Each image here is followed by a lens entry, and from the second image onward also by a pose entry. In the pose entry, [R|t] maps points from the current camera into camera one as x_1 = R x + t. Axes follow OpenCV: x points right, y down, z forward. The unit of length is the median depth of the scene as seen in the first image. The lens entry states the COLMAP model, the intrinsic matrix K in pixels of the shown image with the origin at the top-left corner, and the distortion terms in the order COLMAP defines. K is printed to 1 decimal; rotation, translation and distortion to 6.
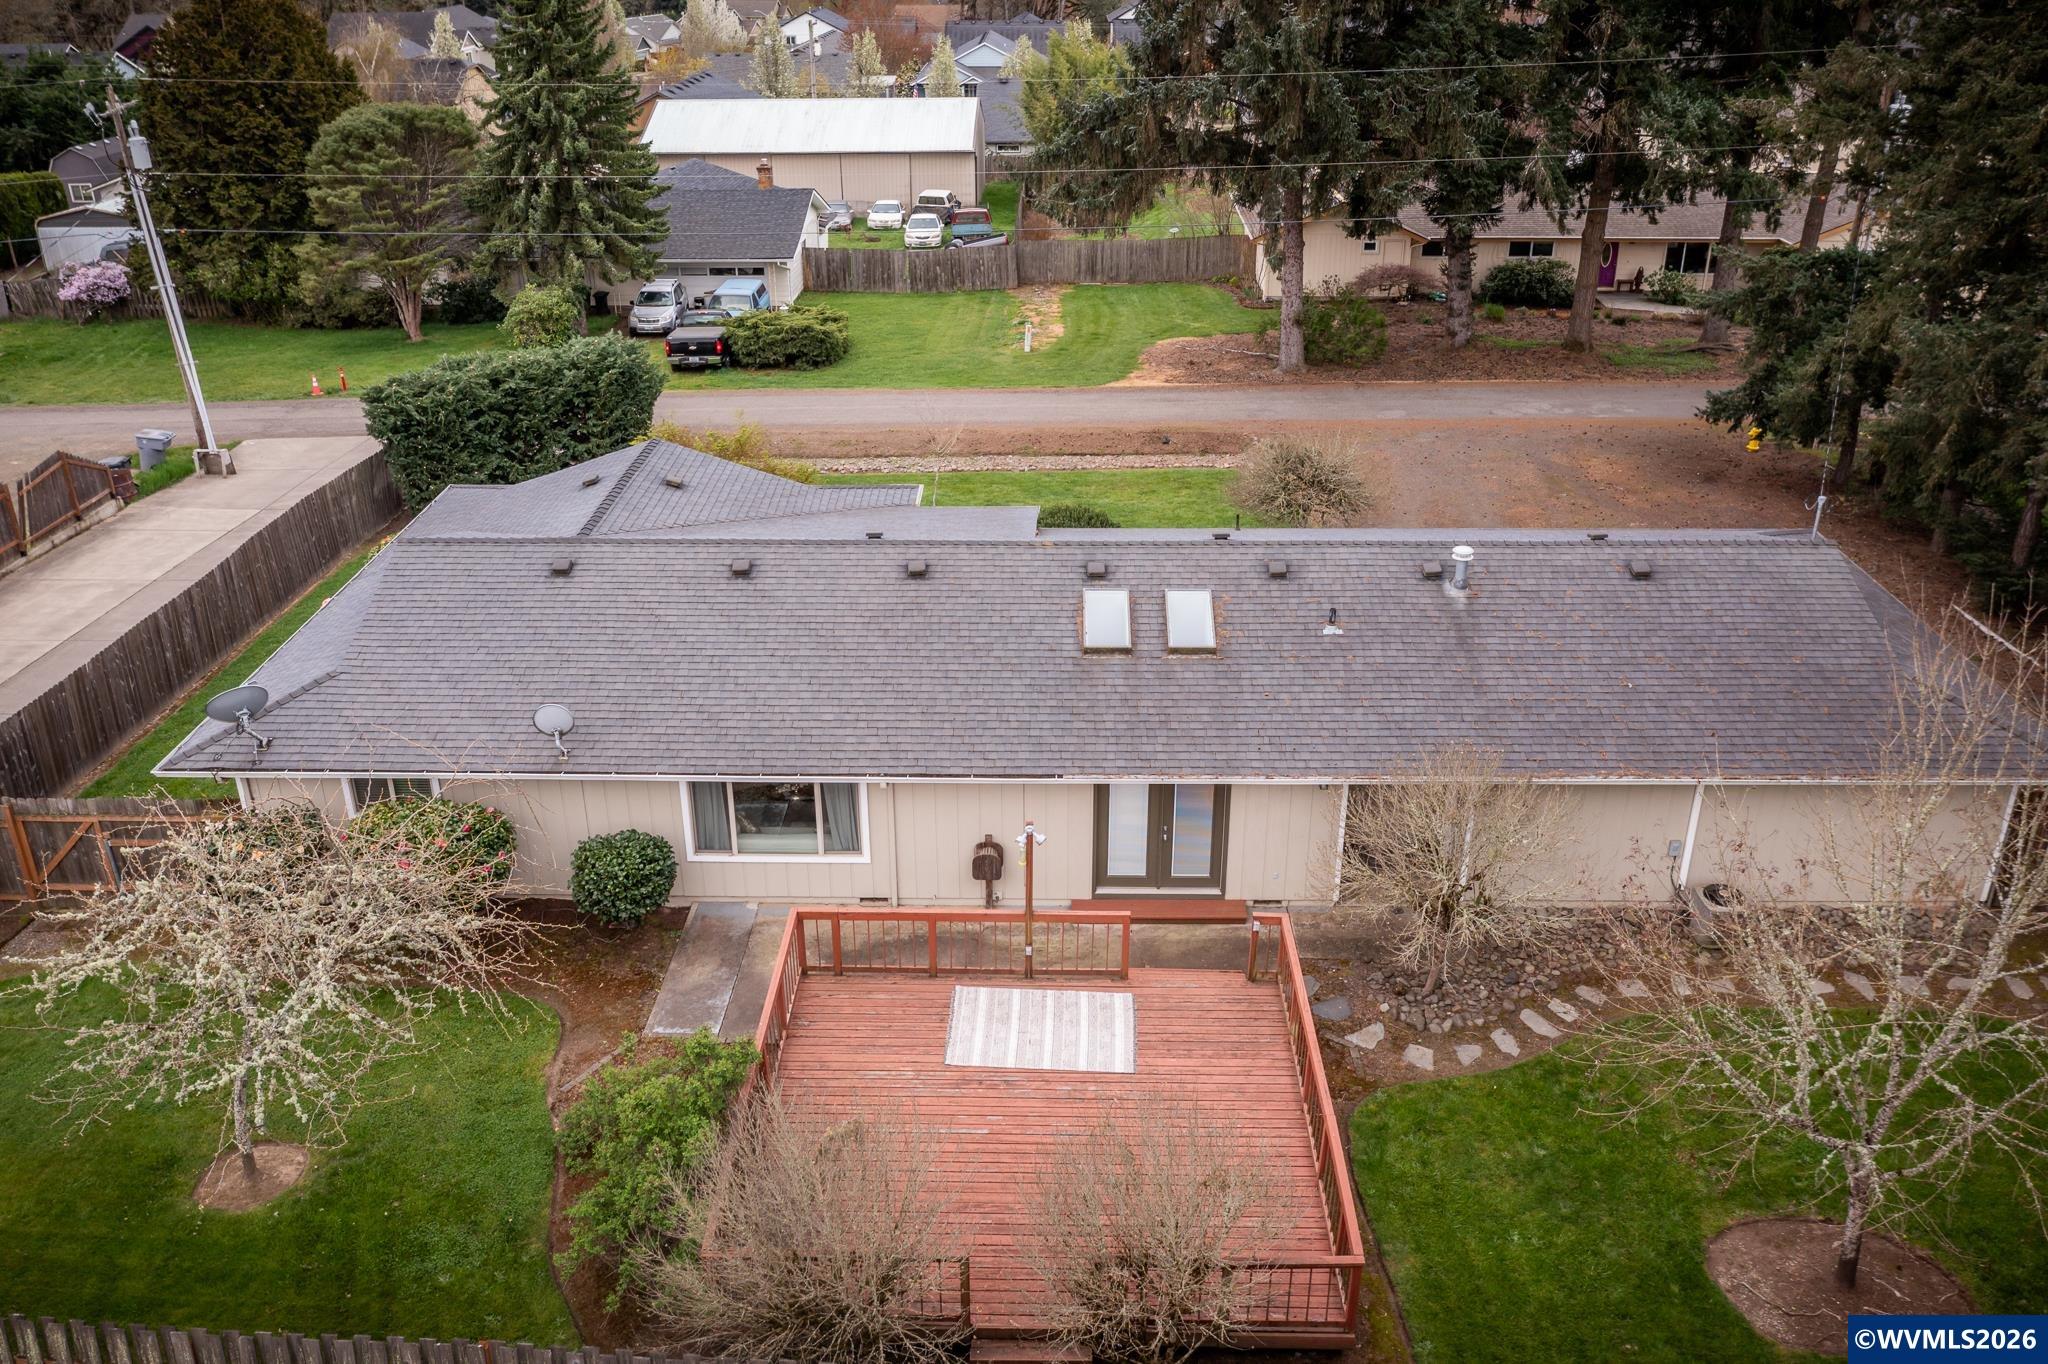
lens RADIAL K [[1646.6, 0, 1024.0], [0, 1646.6, 682.0], [0, 0, 1]] dist [-0.002876, -0.001877]
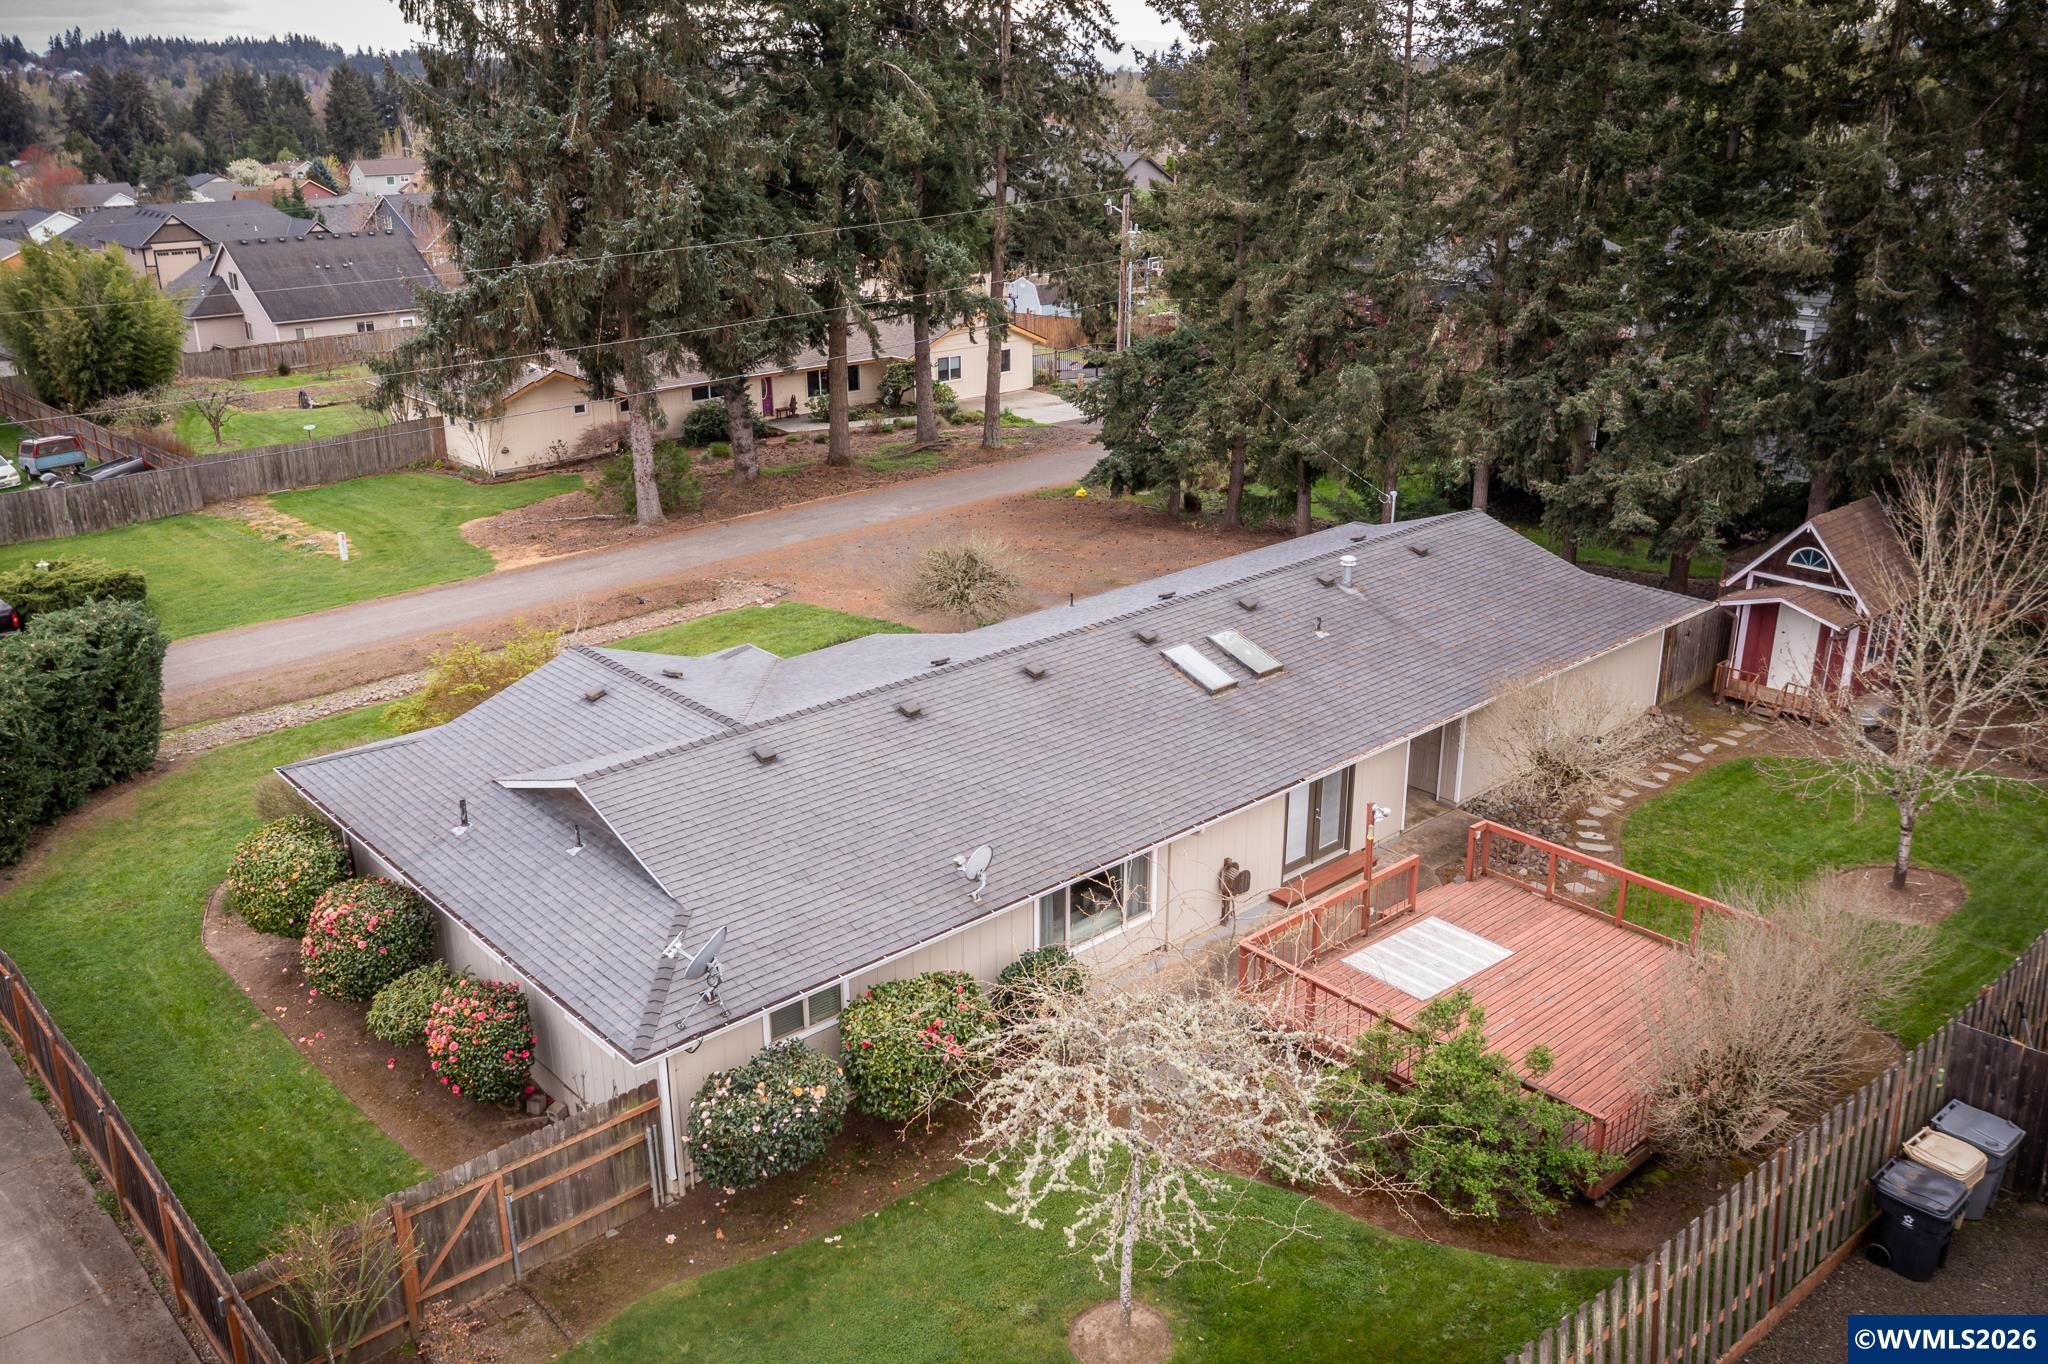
lens RADIAL K [[1662.1, 0, 1024.0], [0, 1662.1, 682.0], [0, 0, 1]] dist [-0.005430, 0.008010]
pose [[0.734514, -0.236088, 0.636201, -0.773107], [0.297649, 0.954617, 0.010605, -0.074763], [-0.609832, 0.181575, 0.771450, 0.141384]]
